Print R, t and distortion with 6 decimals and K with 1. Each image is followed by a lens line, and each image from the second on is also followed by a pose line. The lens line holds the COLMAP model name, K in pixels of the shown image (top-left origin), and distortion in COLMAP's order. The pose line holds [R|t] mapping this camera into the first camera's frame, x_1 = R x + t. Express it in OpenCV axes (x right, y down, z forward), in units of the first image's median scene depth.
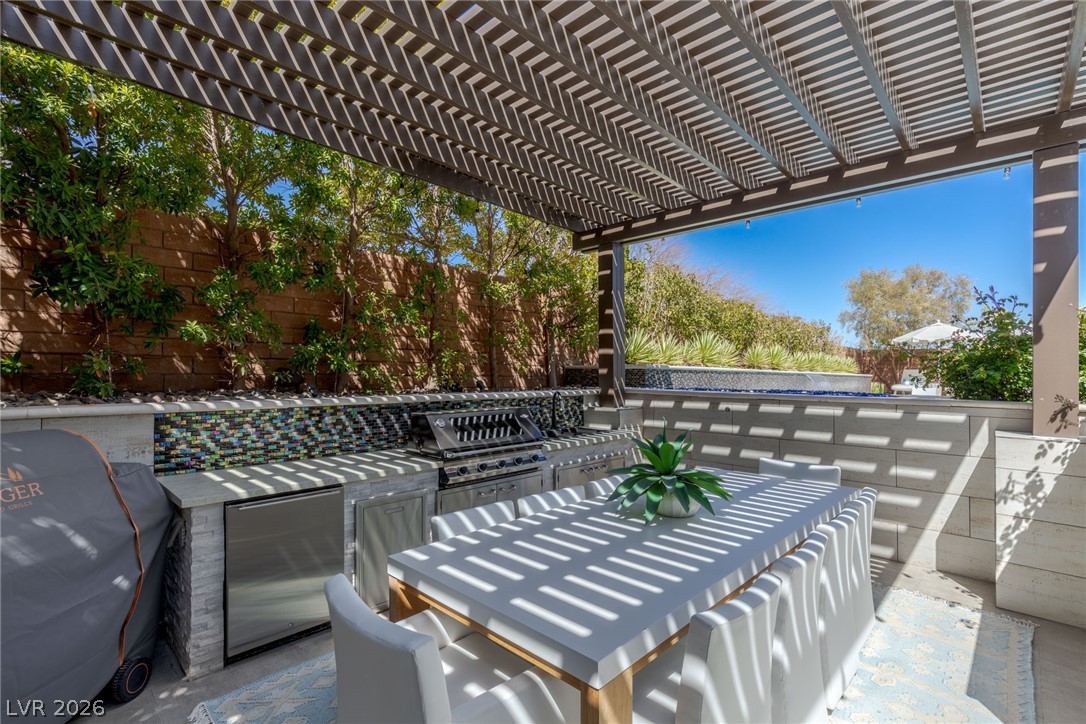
lens RADIAL K [[503.8, 0, 544.0], [0, 503.8, 386.1], [0, 0, 1]] dist [0.000232, 0.000185]
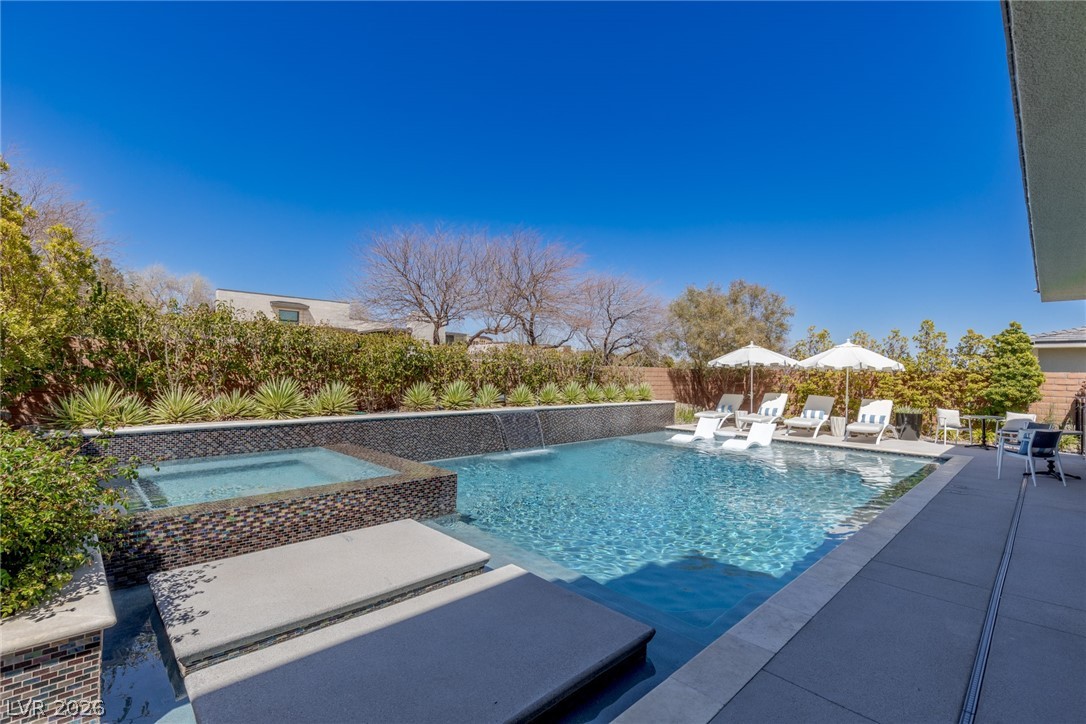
lens RADIAL K [[498.0, 0, 539.9], [0, 498.0, 376.7], [0, 0, 1]] dist [0.000059, 0.000325]
pose [[0.999282, 0.002182, -0.037835, 1.277043], [-0.002880, 0.999827, -0.018390, -0.146216], [0.037788, 0.018485, 0.999115, 0.219067]]
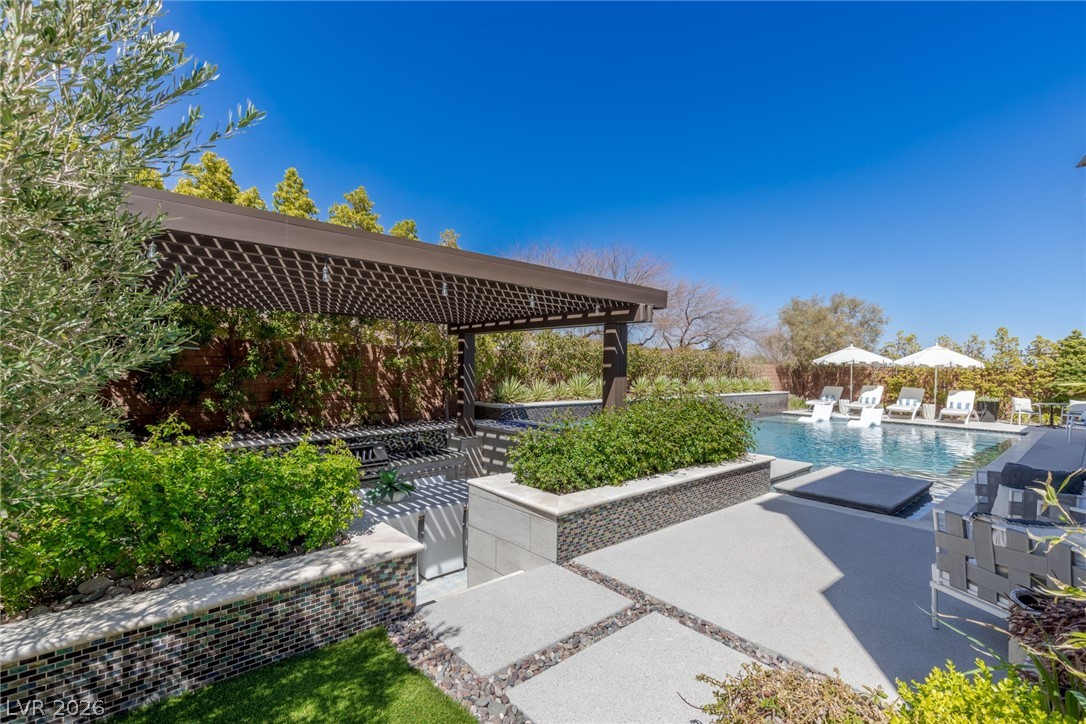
lens RADIAL K [[498.0, 0, 539.9], [0, 498.0, 376.7], [0, 0, 1]] dist [0.000059, 0.000325]
pose [[0.996503, 0.004623, -0.083427, 0.507718], [-0.005042, 0.999976, -0.004807, -0.142355], [0.083402, 0.005211, 0.996502, -0.559806]]
